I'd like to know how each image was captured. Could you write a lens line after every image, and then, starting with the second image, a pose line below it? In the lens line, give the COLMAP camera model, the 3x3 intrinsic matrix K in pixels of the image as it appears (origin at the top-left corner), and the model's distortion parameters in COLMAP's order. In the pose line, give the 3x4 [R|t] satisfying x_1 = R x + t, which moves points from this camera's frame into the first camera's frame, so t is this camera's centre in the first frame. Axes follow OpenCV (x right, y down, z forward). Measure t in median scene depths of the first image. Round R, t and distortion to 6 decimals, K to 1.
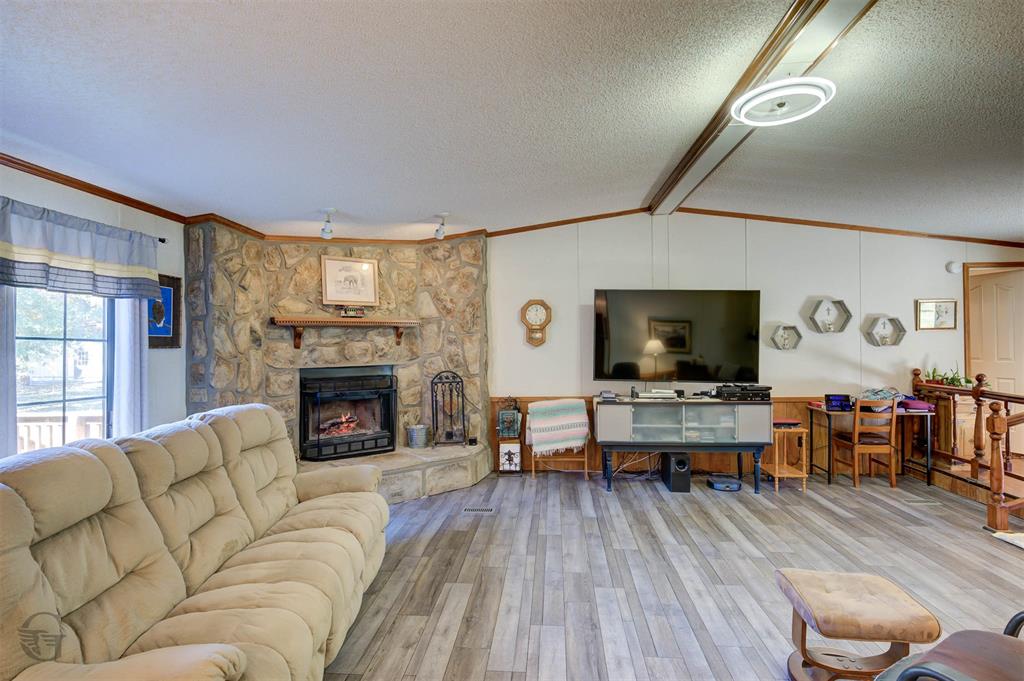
lens RADIAL K [[519.7, 0, 512.0], [0, 519.7, 340.5], [0, 0, 1]] dist [0.001536, -0.000728]
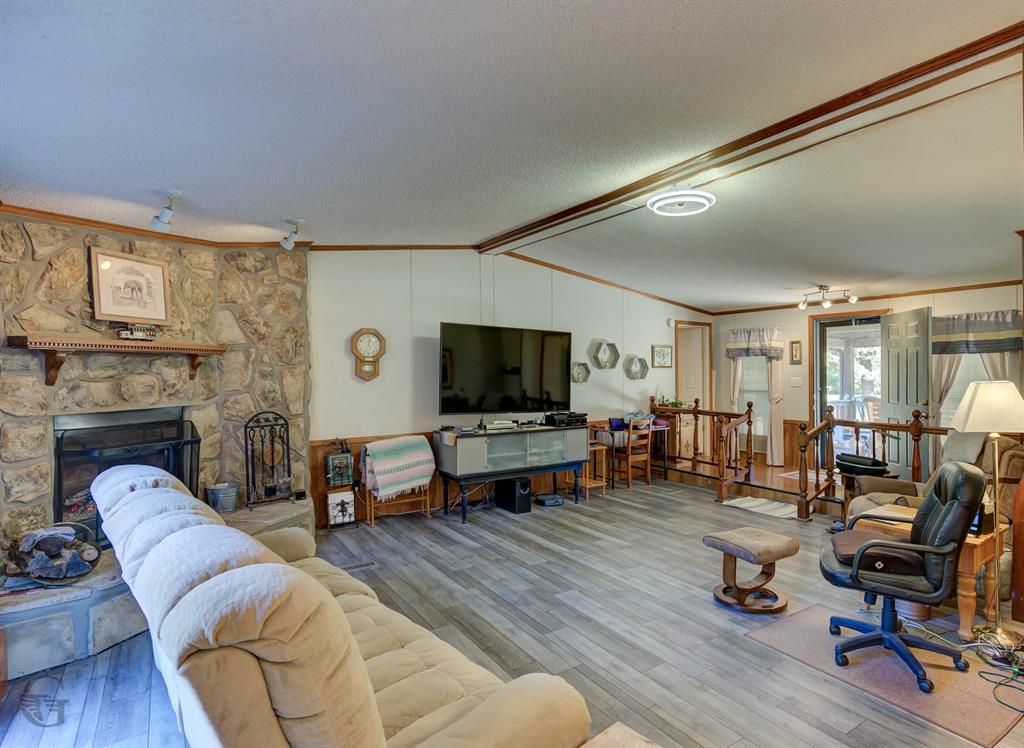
lens RADIAL K [[612.2, 0, 512.0], [0, 612.2, 374.0], [0, 0, 1]] dist [-0.000159, -0.001677]
pose [[0.750589, 0.003671, 0.660760, -0.490001], [-0.004899, 0.999988, 0.000009, -0.001341], [-0.660752, -0.003243, 0.750598, 0.042969]]
